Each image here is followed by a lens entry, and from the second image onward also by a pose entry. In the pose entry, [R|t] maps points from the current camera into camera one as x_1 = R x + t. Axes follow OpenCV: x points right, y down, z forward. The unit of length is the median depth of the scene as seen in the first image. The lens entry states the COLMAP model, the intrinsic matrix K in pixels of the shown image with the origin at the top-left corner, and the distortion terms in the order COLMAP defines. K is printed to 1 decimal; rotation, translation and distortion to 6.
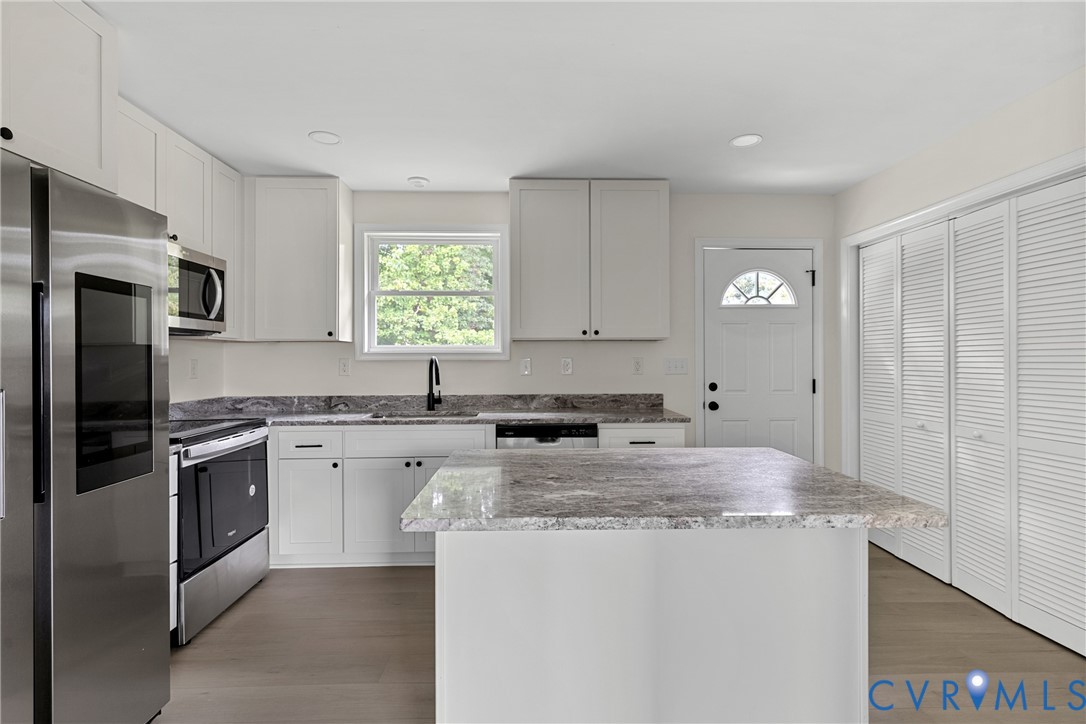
lens RADIAL K [[528.8, 0, 548.5], [0, 528.8, 359.5], [0, 0, 1]] dist [0.011984, 0.000608]
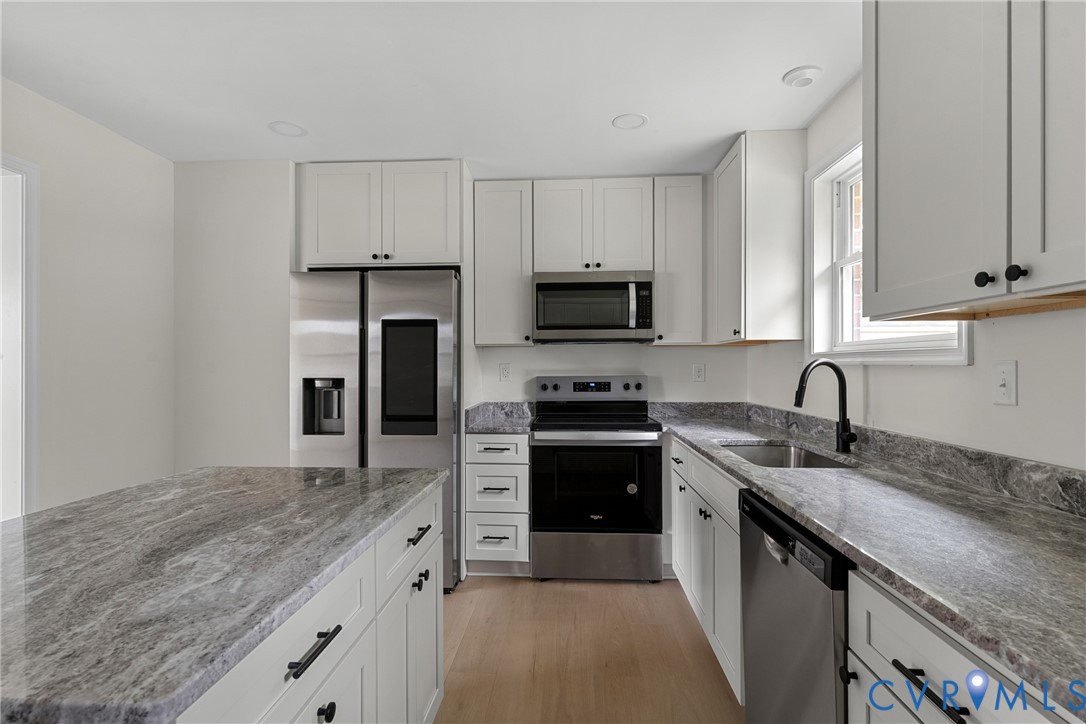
lens RADIAL K [[528.8, 0, 541.0], [0, 528.8, 365.7], [0, 0, 1]] dist [0.011984, 0.000608]
pose [[-0.105947, 0.003590, -0.994365, 0.388506], [0.002480, 0.999991, 0.003346, -0.000654], [0.994369, -0.002111, -0.105955, 0.731105]]
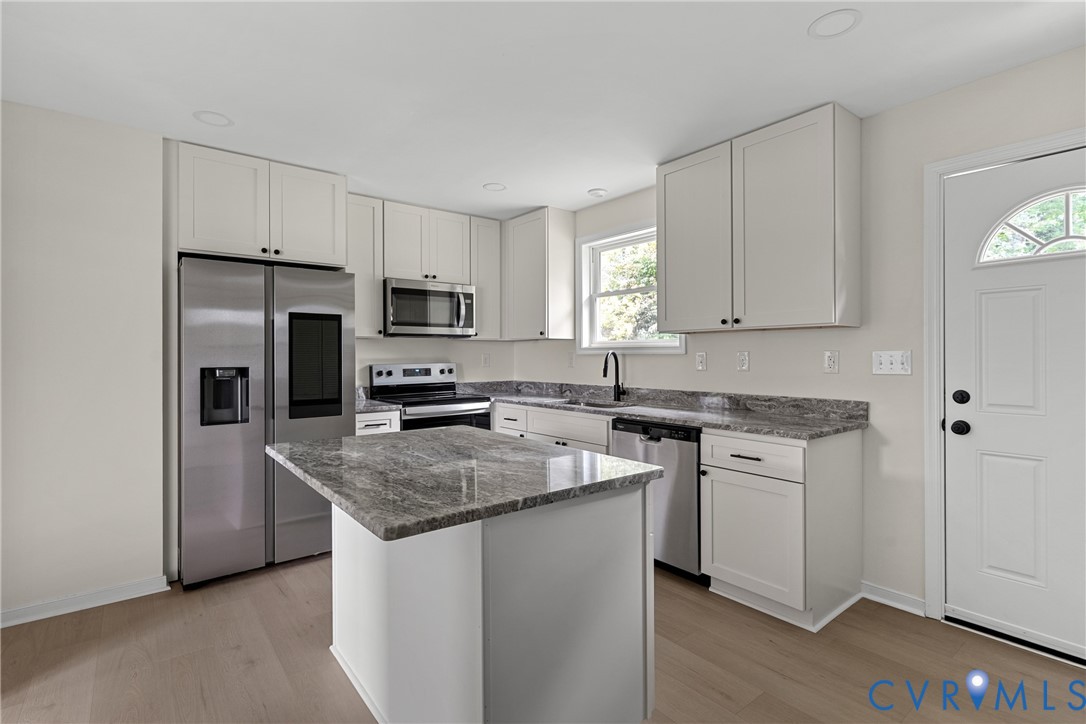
lens RADIAL K [[528.8, 0, 539.0], [0, 528.8, 357.6], [0, 0, 1]] dist [0.011984, 0.000608]
pose [[0.582612, 0.004452, -0.812738, 0.556327], [0.001927, 0.999975, 0.006859, 0.000453], [0.812748, -0.005562, 0.582589, 0.245012]]
